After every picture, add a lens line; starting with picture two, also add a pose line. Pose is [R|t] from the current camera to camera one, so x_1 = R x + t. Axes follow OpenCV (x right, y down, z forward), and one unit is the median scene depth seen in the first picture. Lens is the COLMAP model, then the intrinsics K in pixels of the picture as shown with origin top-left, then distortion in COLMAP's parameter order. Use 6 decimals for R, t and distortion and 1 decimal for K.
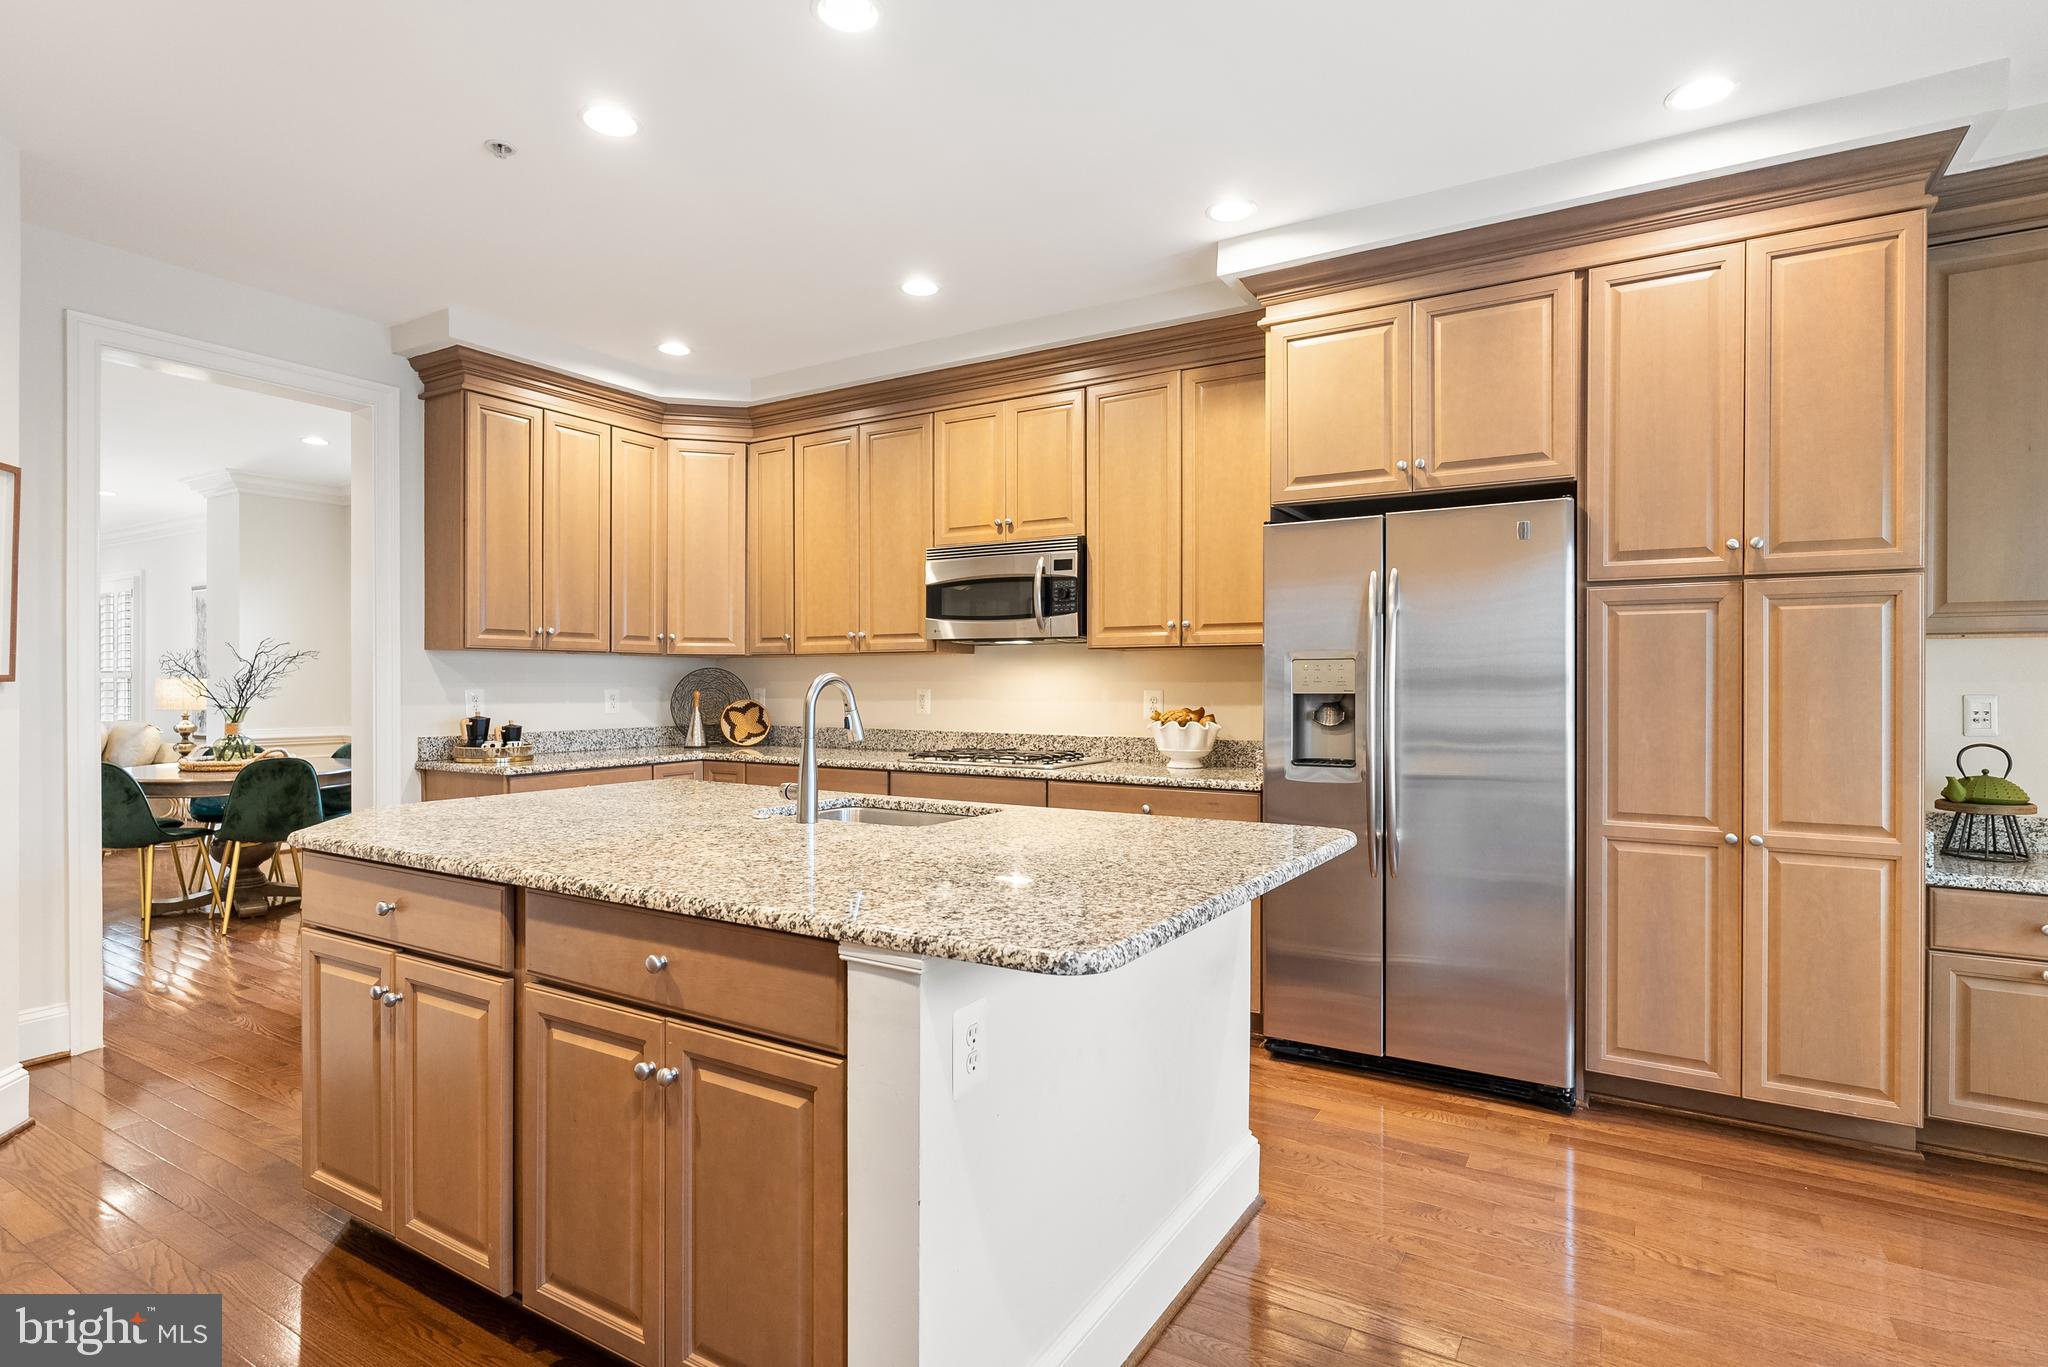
lens RADIAL K [[1031.4, 0, 1023.9], [0, 1031.4, 687.6], [0, 0, 1]] dist [0.003350, -0.001031]
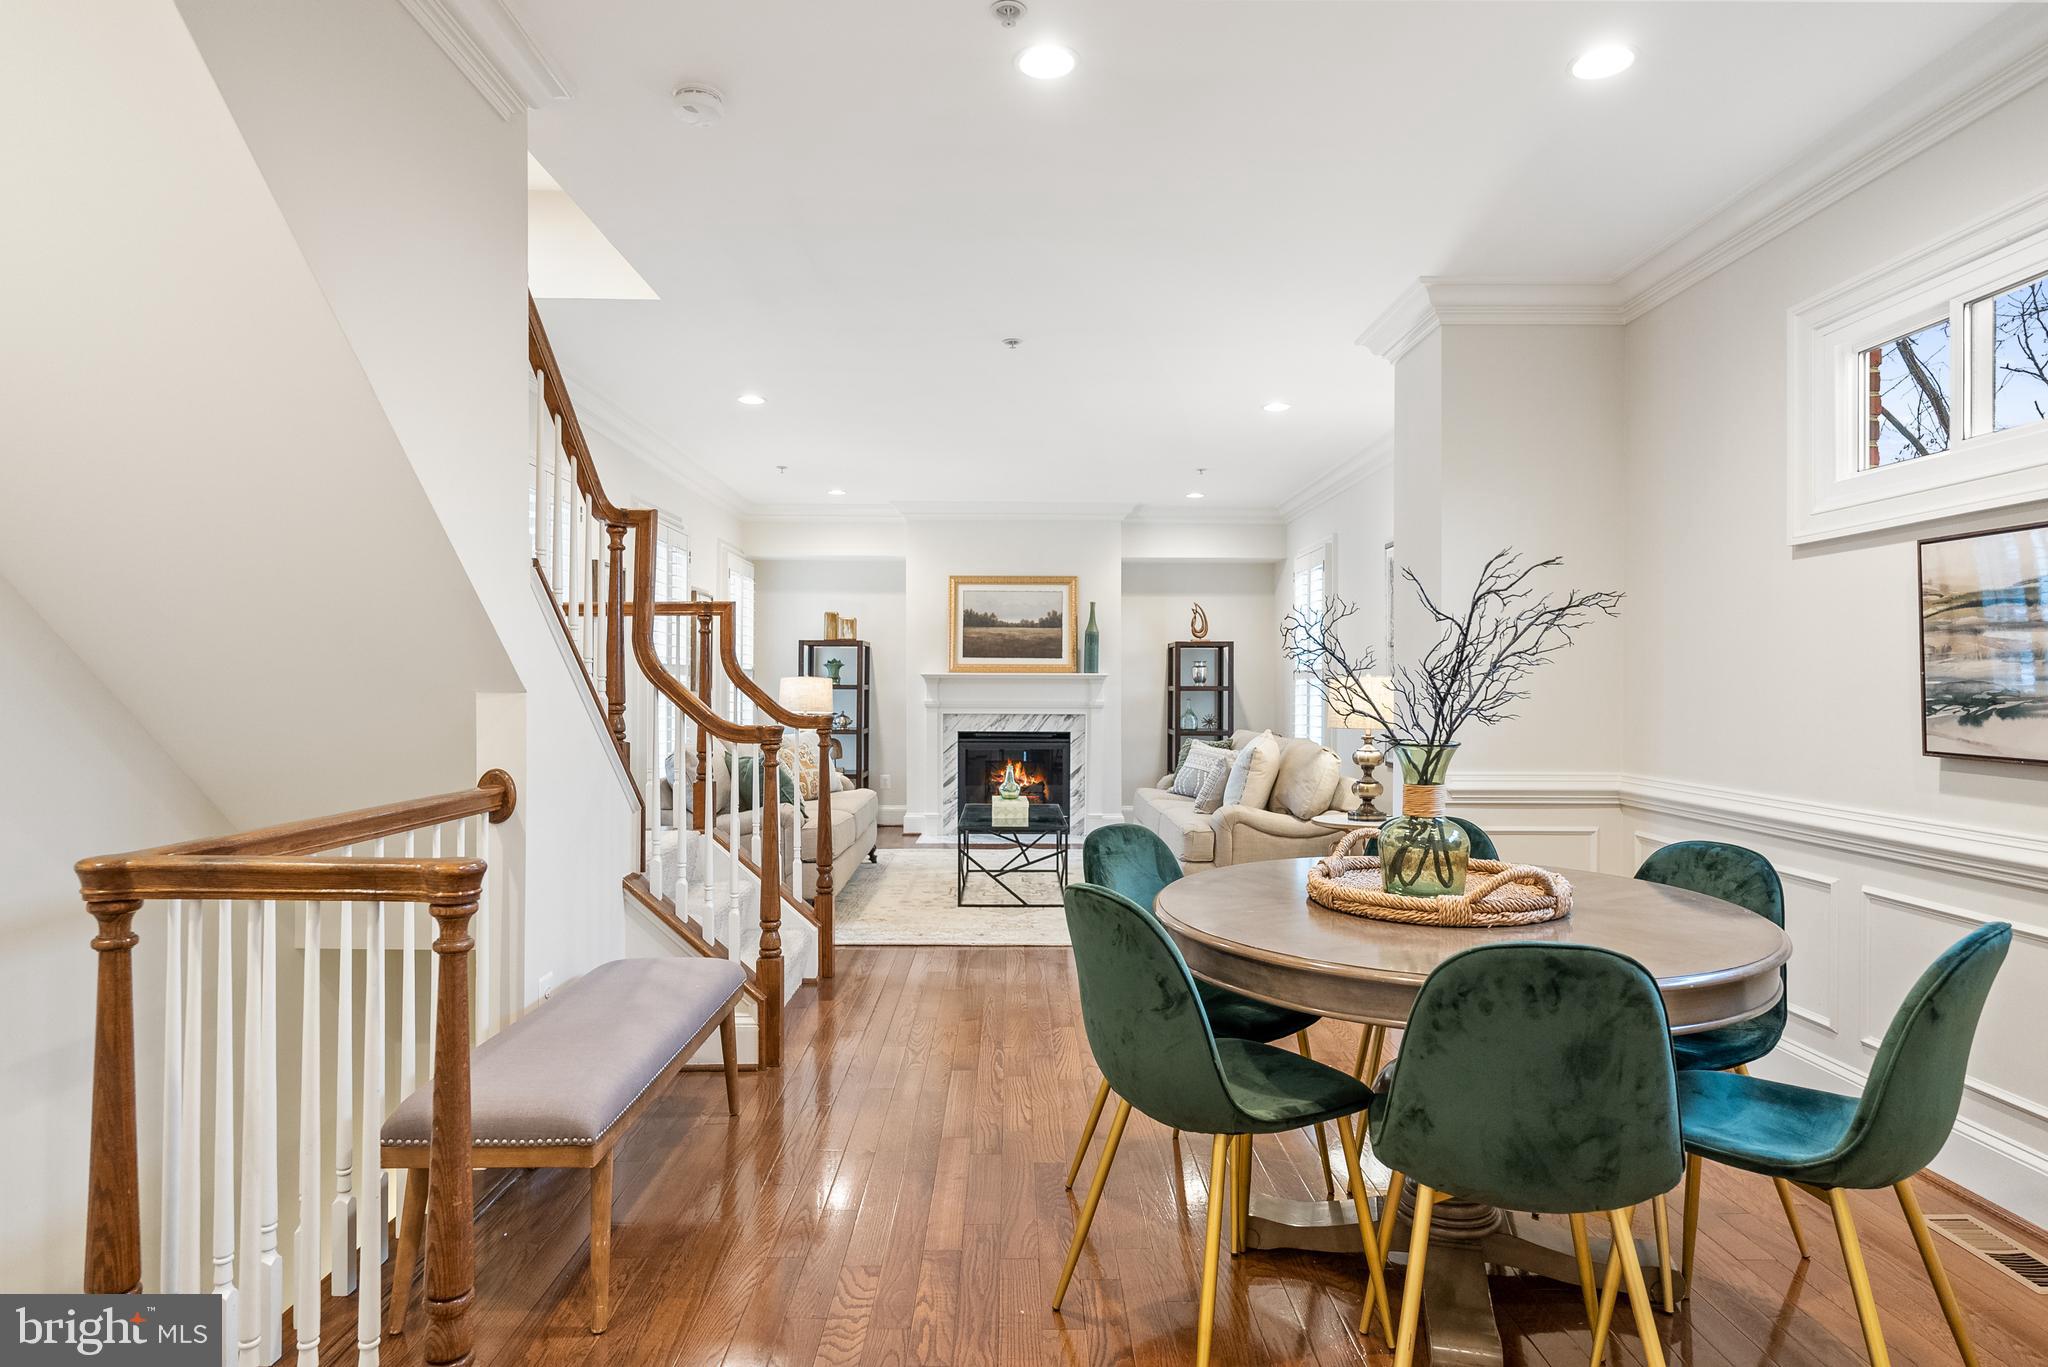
lens RADIAL K [[1145.6, 0, 1030.2], [0, 1145.6, 683.8], [0, 0, 1]] dist [-0.002945, 0.001866]
pose [[0.541249, -0.002159, -0.840859, -0.975554], [-0.005520, 0.999966, -0.006121, 0.001140], [0.840844, 0.007955, 0.541219, 1.297979]]
